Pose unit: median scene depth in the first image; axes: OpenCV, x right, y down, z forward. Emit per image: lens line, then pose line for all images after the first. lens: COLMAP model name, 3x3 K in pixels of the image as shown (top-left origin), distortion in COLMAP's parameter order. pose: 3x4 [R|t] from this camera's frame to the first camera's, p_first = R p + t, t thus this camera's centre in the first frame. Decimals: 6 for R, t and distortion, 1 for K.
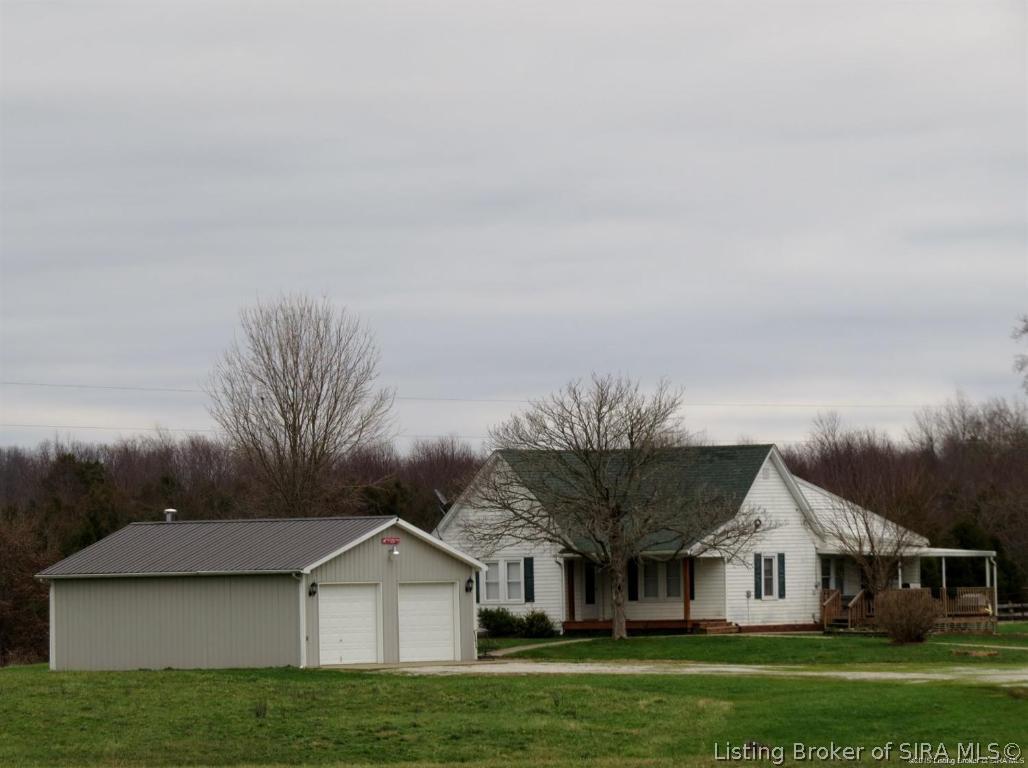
lens RADIAL K [[6994.1, 0, 513.5], [0, 6994.1, 384.5], [0, 0, 1]] dist [0.492425, 0.000000]
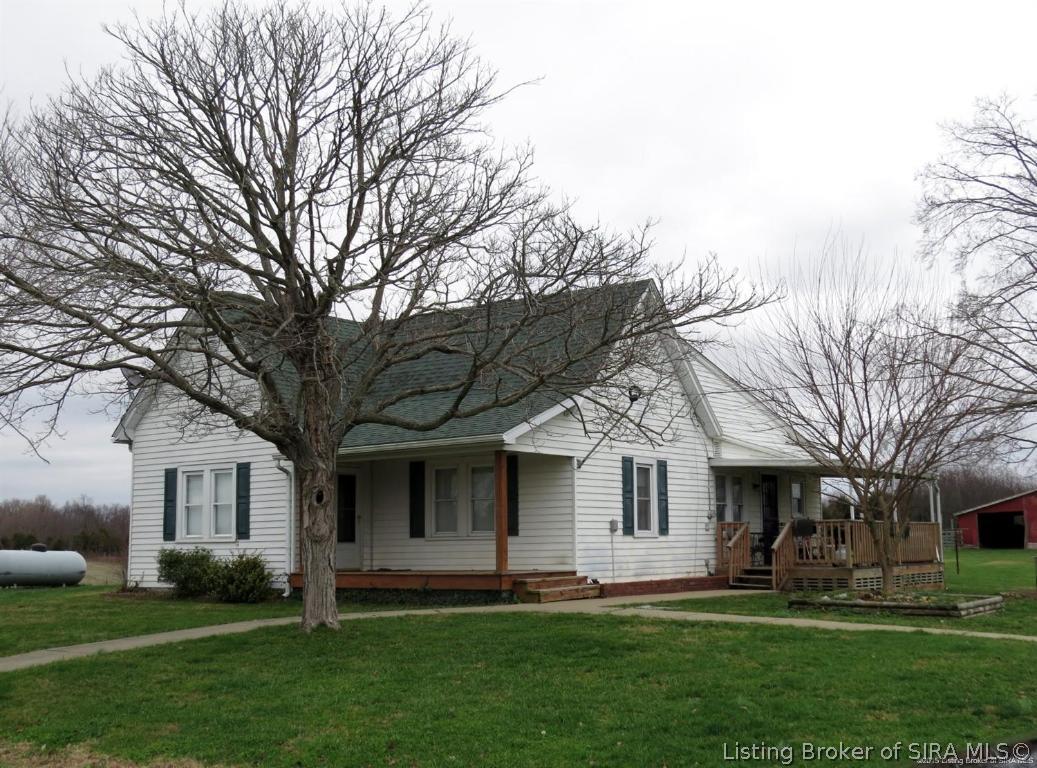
lens RADIAL K [[1282.2, 0, 522.7], [0, 1282.2, 378.0], [0, 0, 1]] dist [-0.040456, 0.000000]
pose [[0.999853, 0.007516, 0.015411, 0.024401], [-0.005899, 0.994727, -0.102388, 0.028563], [-0.016099, 0.102283, 0.994625, 0.892161]]
